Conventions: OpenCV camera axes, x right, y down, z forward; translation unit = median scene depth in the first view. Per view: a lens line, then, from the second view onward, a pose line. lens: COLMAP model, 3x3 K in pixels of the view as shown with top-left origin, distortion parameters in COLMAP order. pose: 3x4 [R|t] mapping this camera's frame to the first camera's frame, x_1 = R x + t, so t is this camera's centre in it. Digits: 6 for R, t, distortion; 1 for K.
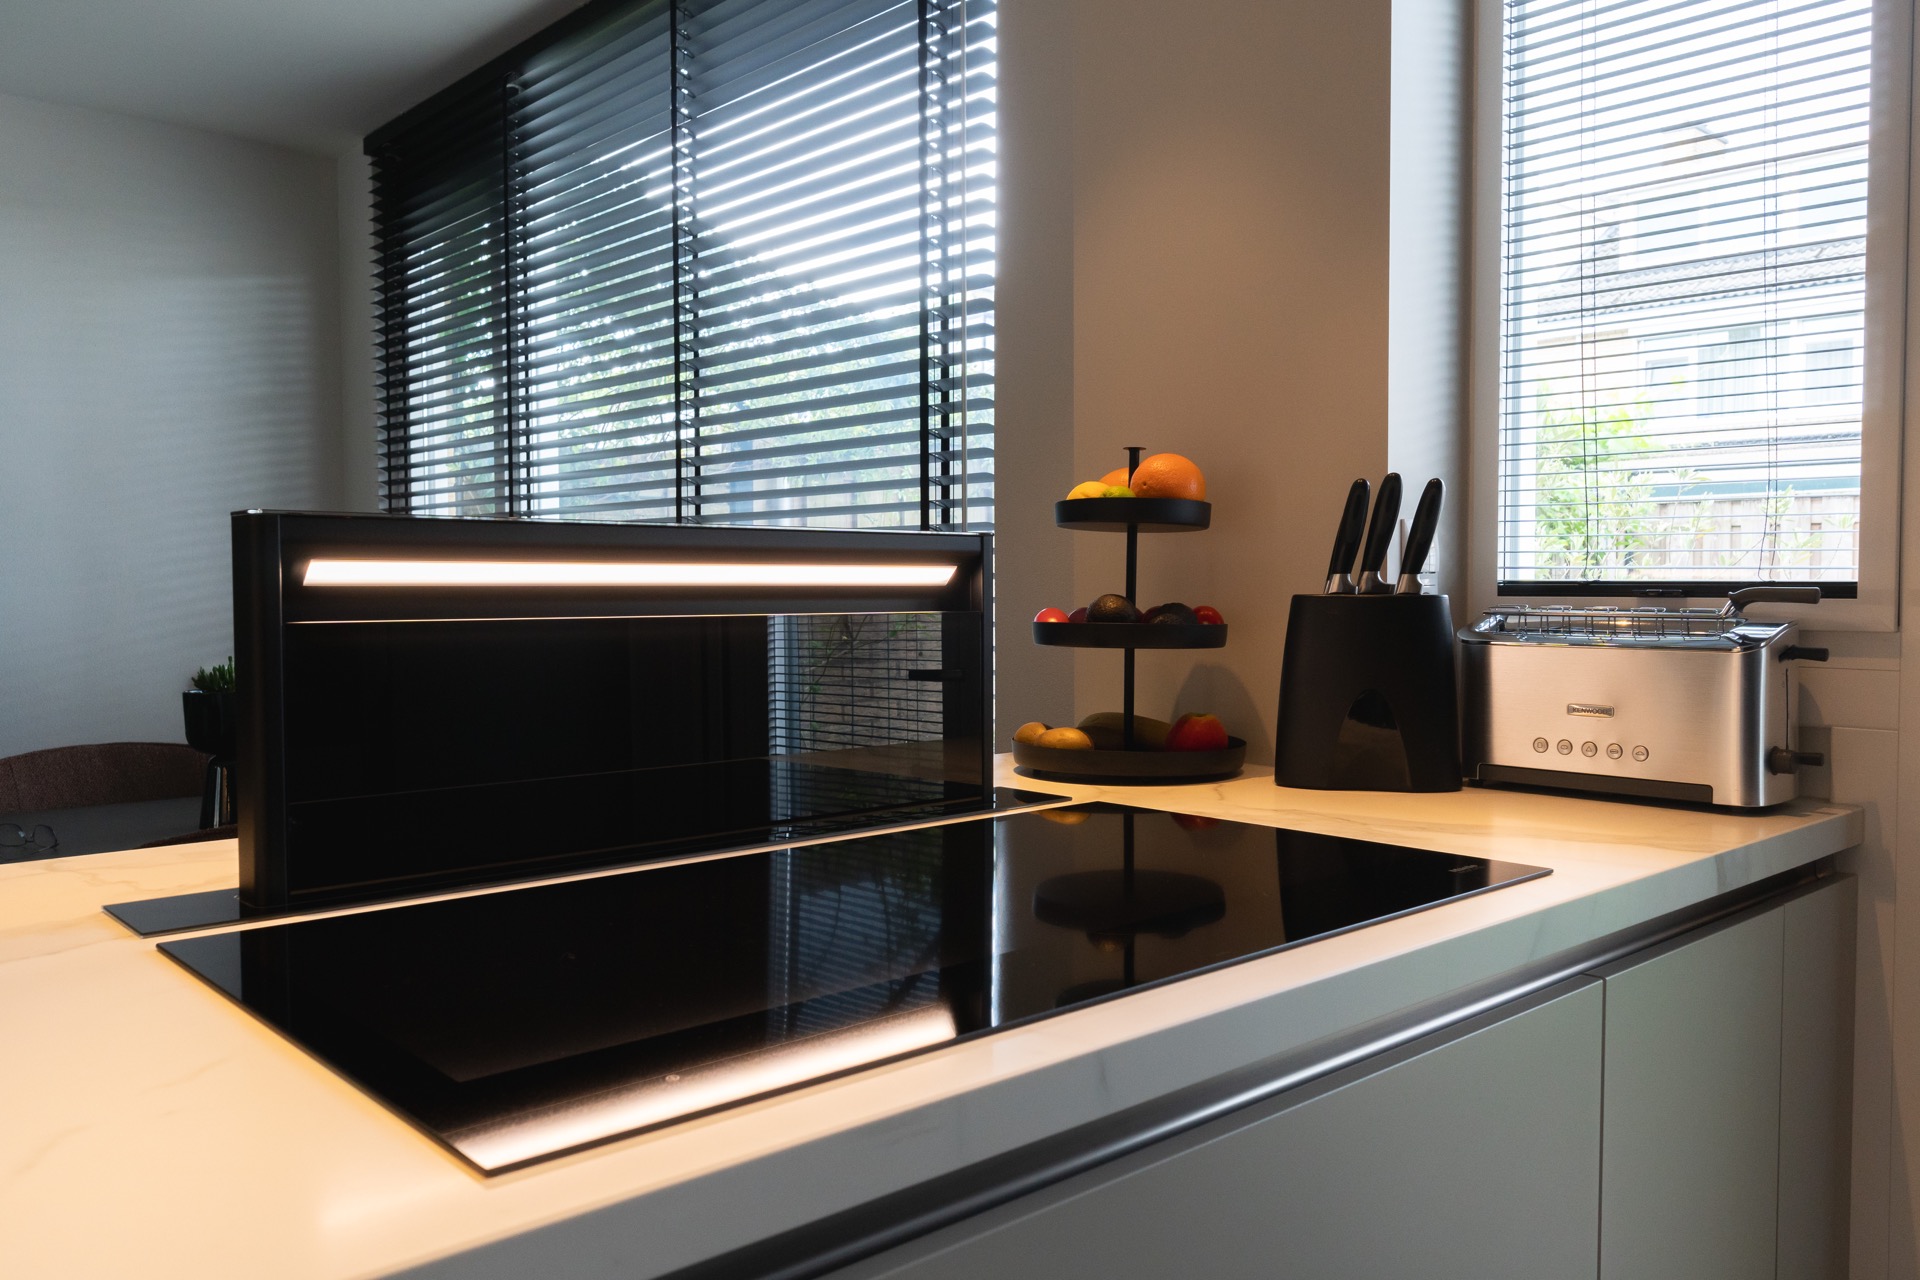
lens RADIAL K [[1475.9, 0, 958.6], [0, 1475.9, 684.4], [0, 0, 1]] dist [-0.030652, -0.000308]
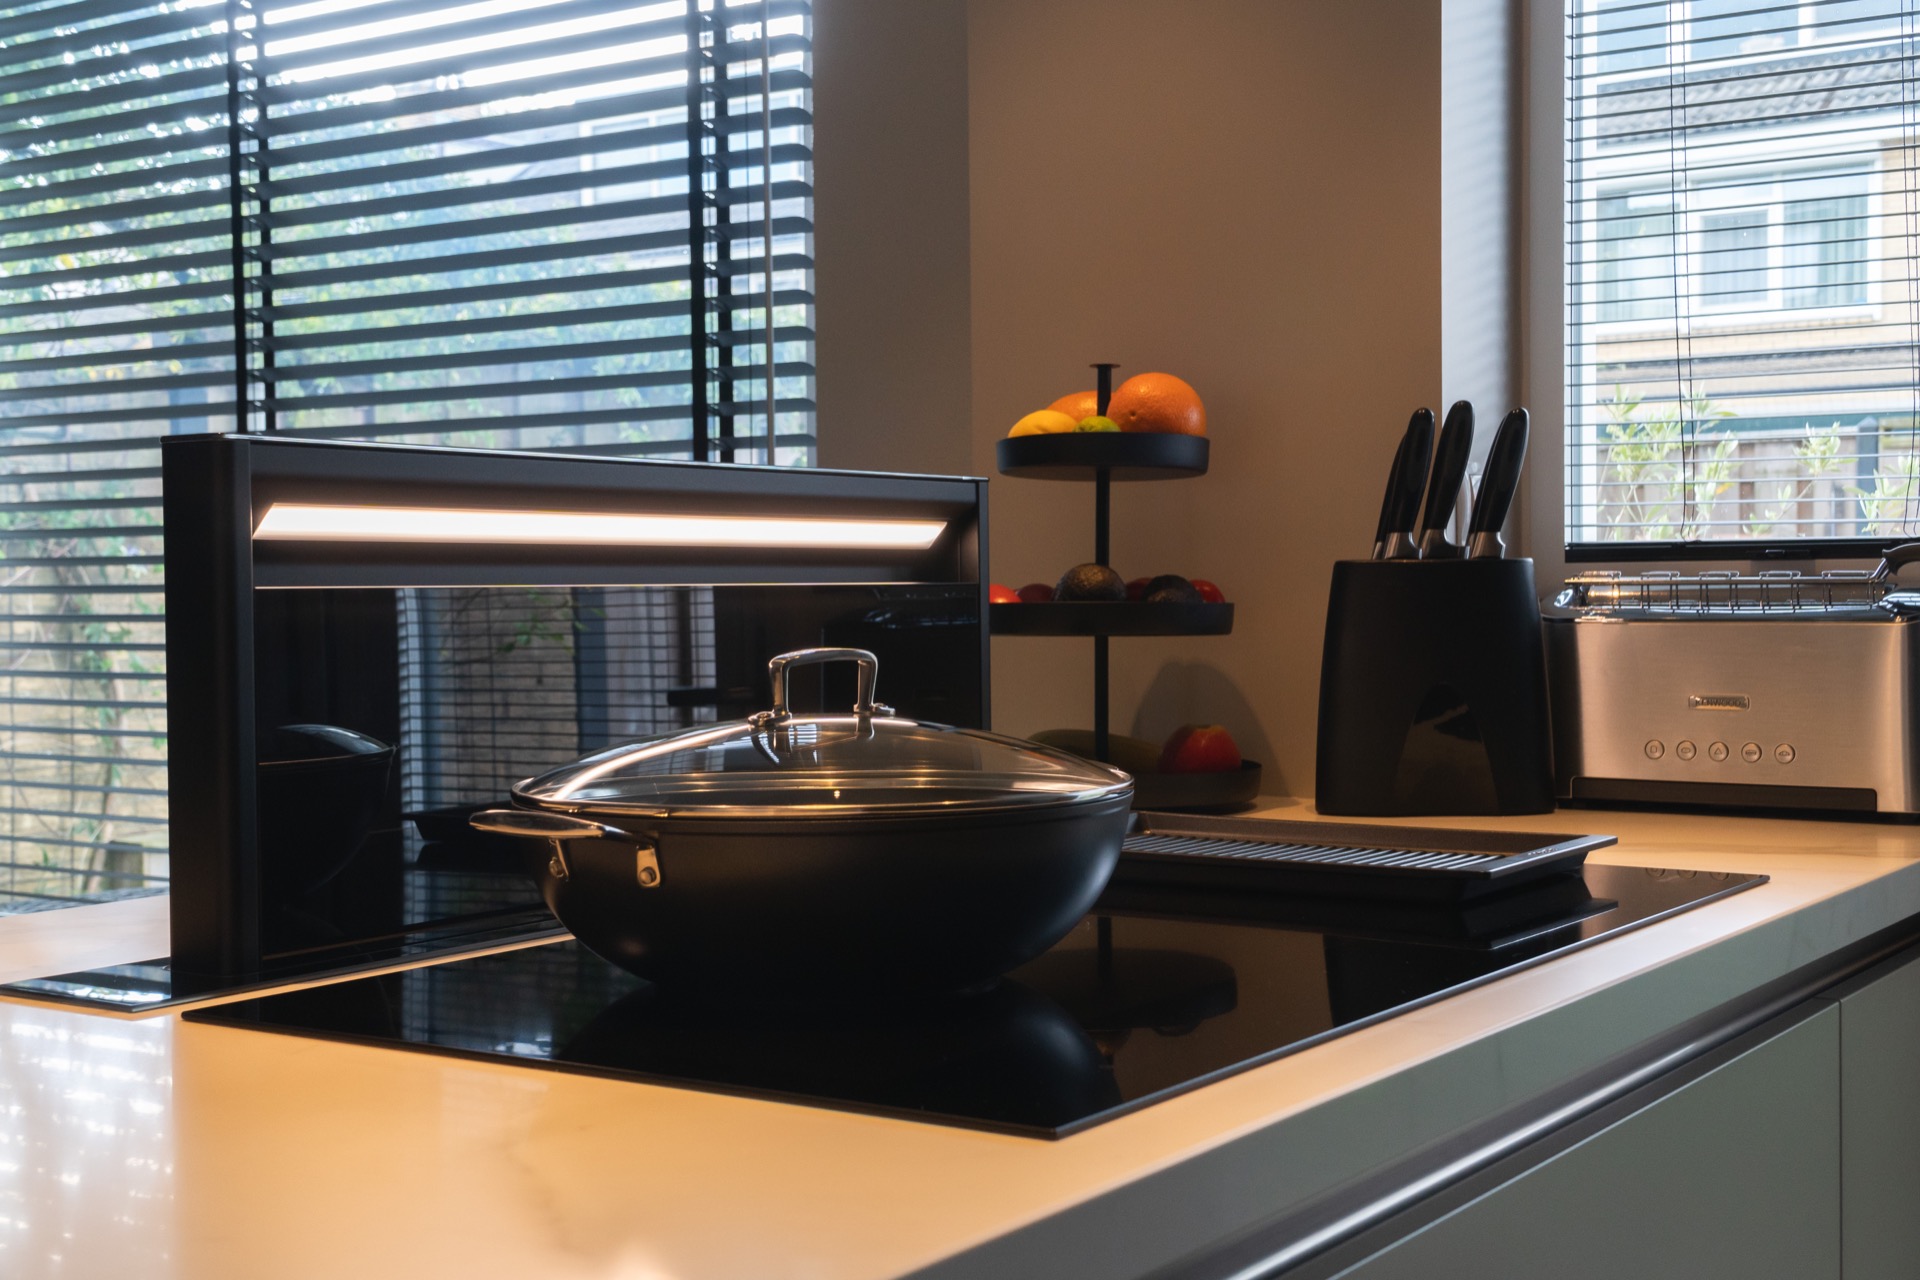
lens RADIAL K [[2473.7, 0, 960.0], [0, 2473.7, 640.0], [0, 0, 1]] dist [0.018481, 0.018186]
pose [[0.970602, -0.013465, 0.240312, -0.257515], [0.024530, 0.998769, -0.043114, 0.028618], [-0.239436, 0.047741, 0.969738, -0.178284]]
